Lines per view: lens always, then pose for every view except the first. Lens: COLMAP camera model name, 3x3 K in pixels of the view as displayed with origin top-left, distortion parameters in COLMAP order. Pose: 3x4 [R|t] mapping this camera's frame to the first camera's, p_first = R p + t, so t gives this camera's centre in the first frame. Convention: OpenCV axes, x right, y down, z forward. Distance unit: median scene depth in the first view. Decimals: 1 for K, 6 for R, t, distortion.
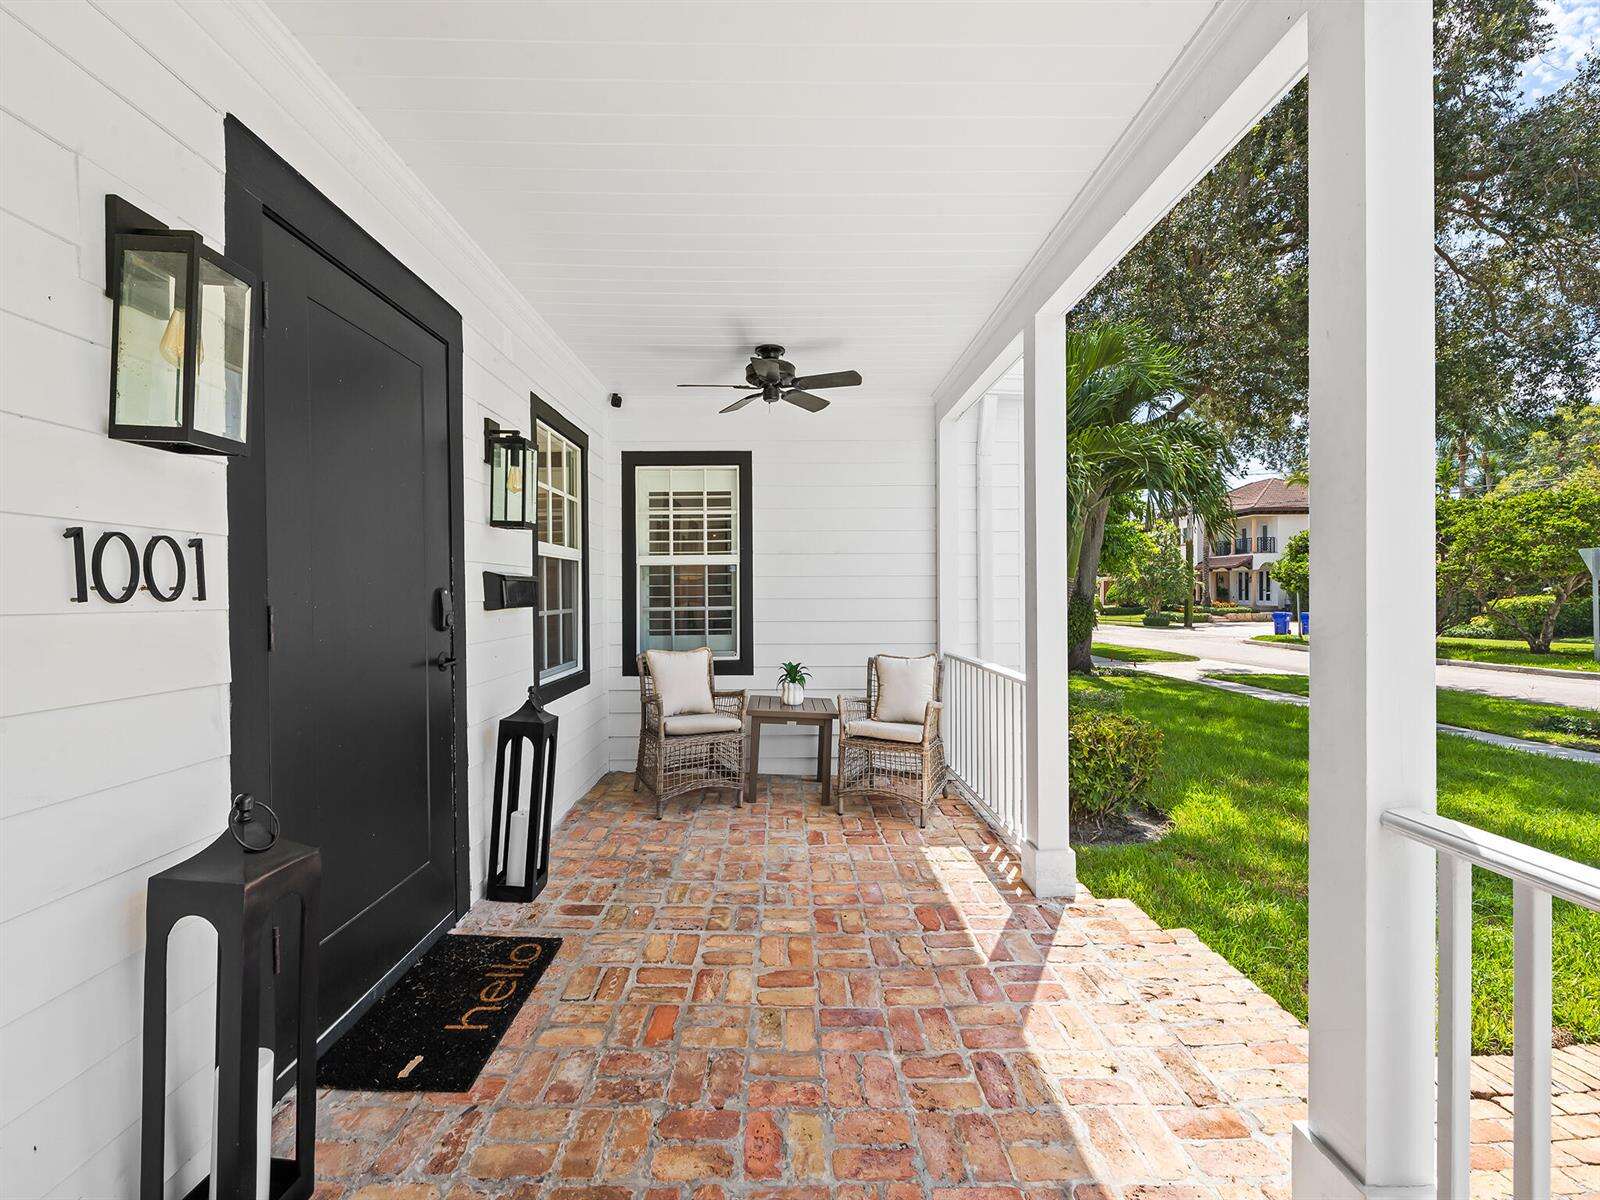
lens RADIAL K [[632.7, 0, 795.9], [0, 632.7, 593.0], [0, 0, 1]] dist [-0.003279, -0.000168]
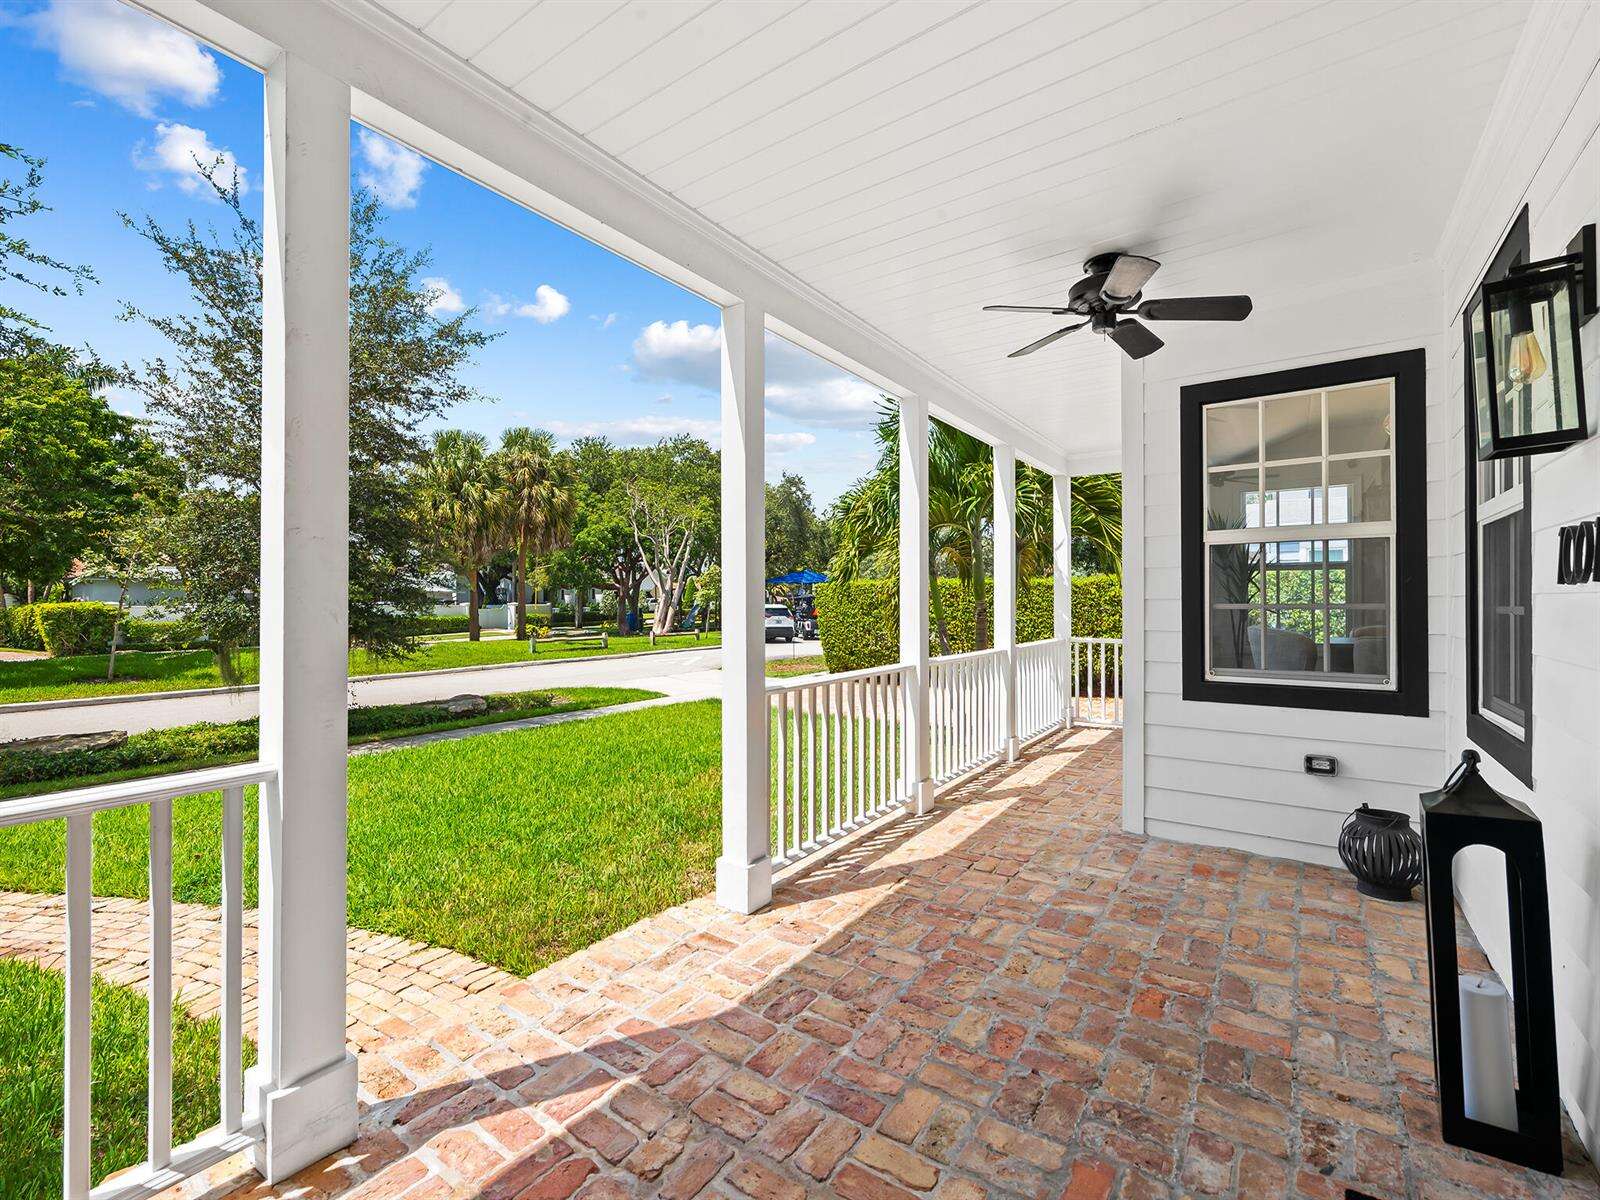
lens RADIAL K [[688.6, 0, 802.1], [0, 688.6, 598.1], [0, 0, 1]] dist [-0.003259, -0.000781]
pose [[-0.804584, 0.006006, 0.593809, -0.379844], [0.001295, 0.999964, -0.008360, 0.025146], [-0.593838, -0.005958, -0.804563, 1.664075]]
